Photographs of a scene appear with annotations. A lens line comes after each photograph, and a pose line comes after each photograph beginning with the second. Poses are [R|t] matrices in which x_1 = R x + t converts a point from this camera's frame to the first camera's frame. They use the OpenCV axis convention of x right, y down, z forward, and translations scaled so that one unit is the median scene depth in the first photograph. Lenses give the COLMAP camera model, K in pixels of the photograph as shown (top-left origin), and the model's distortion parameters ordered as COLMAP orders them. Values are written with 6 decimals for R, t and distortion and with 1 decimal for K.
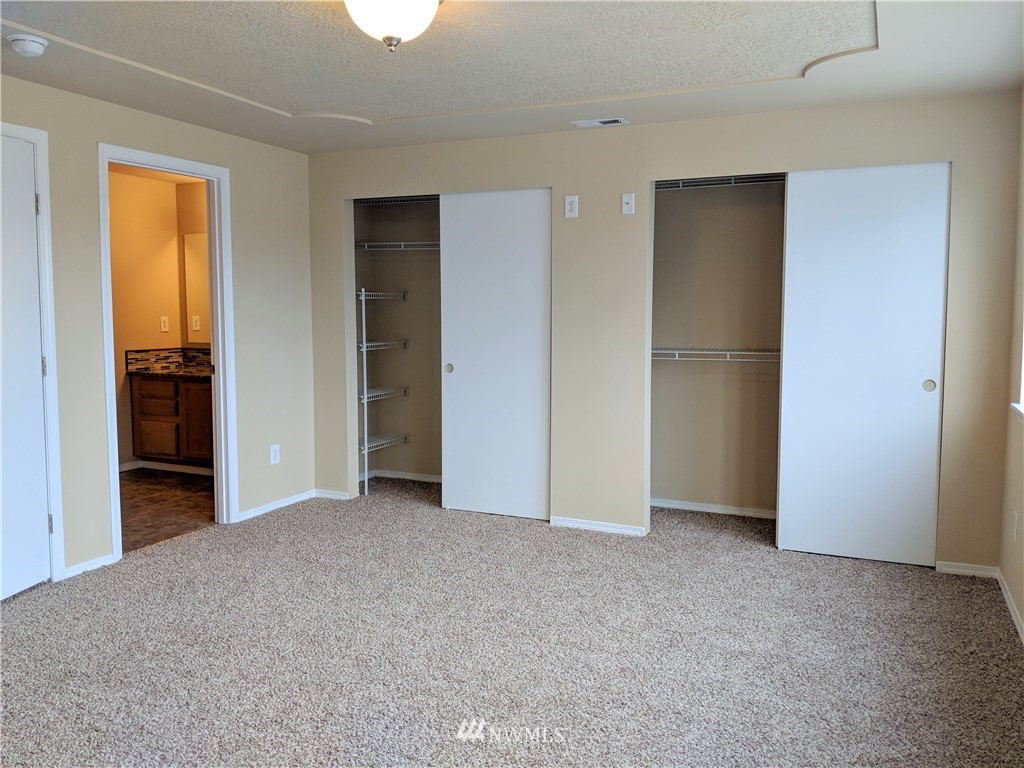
lens RADIAL K [[805.1, 0, 511.9], [0, 805.1, 384.3], [0, 0, 1]] dist [0.064276, -0.108483]
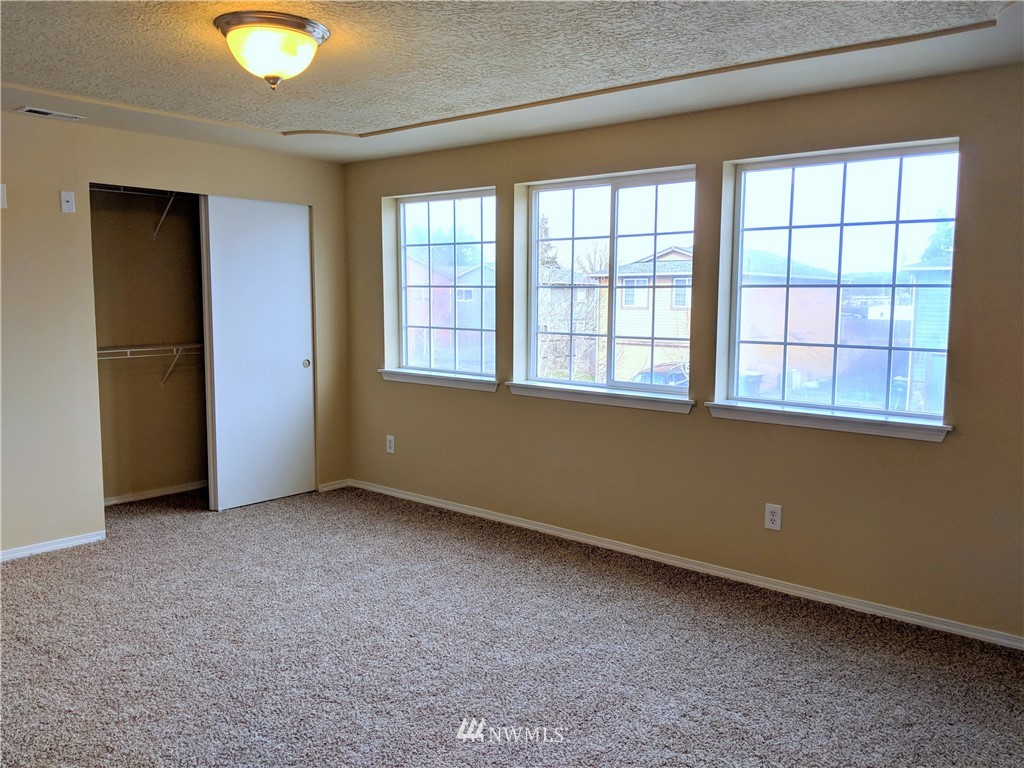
lens RADIAL K [[805.1, 0, 511.1], [0, 805.1, 383.0], [0, 0, 1]] dist [0.064276, -0.108483]
pose [[0.289030, -0.104999, 0.951545, -0.670510], [0.079581, 0.993162, 0.085419, -0.052143], [-0.954007, 0.051036, 0.295409, 0.231329]]
